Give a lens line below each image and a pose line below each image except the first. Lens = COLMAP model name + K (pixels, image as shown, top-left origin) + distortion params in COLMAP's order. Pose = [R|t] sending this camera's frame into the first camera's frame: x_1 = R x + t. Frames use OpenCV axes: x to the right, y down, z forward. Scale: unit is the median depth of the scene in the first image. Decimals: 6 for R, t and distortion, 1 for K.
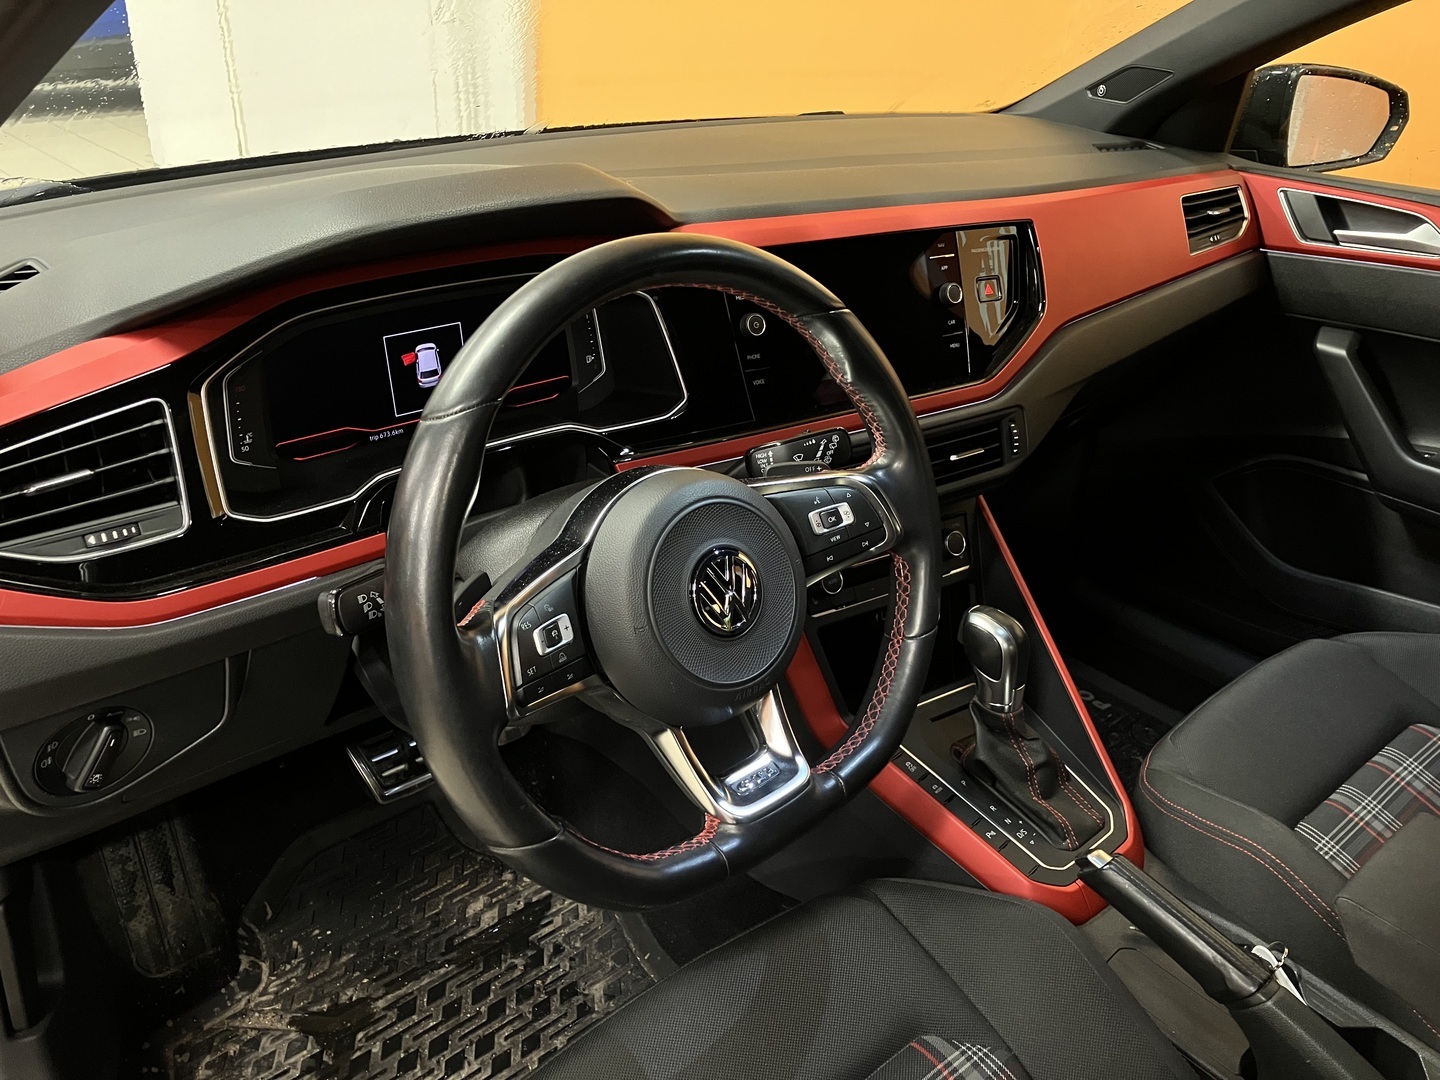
lens RADIAL K [[1187.4, 0, 720.1], [0, 1187.4, 528.2], [0, 0, 1]] dist [-0.002437, -0.001256]
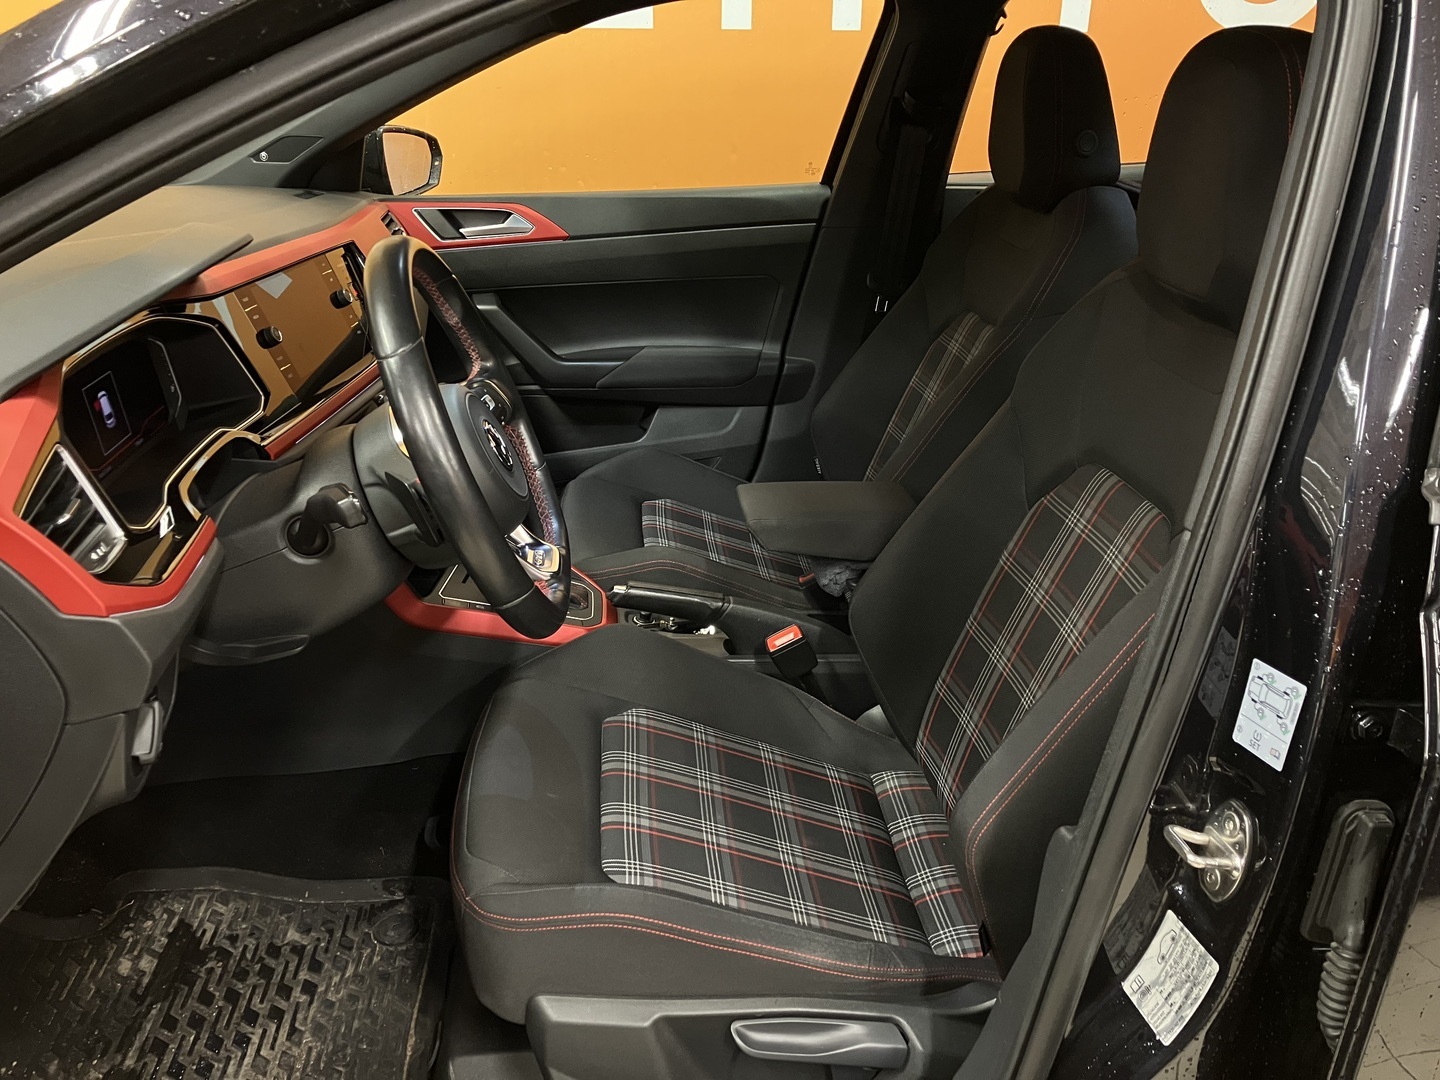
lens RADIAL K [[1187.4, 0, 718.5], [0, 1187.4, 545.6], [0, 0, 1]] dist [-0.002437, -0.001256]
pose [[0.575781, -0.339189, 0.743927, -0.583492], [0.375516, 0.917949, 0.127893, 0.046519], [-0.726267, 0.205718, 0.655909, -0.137060]]
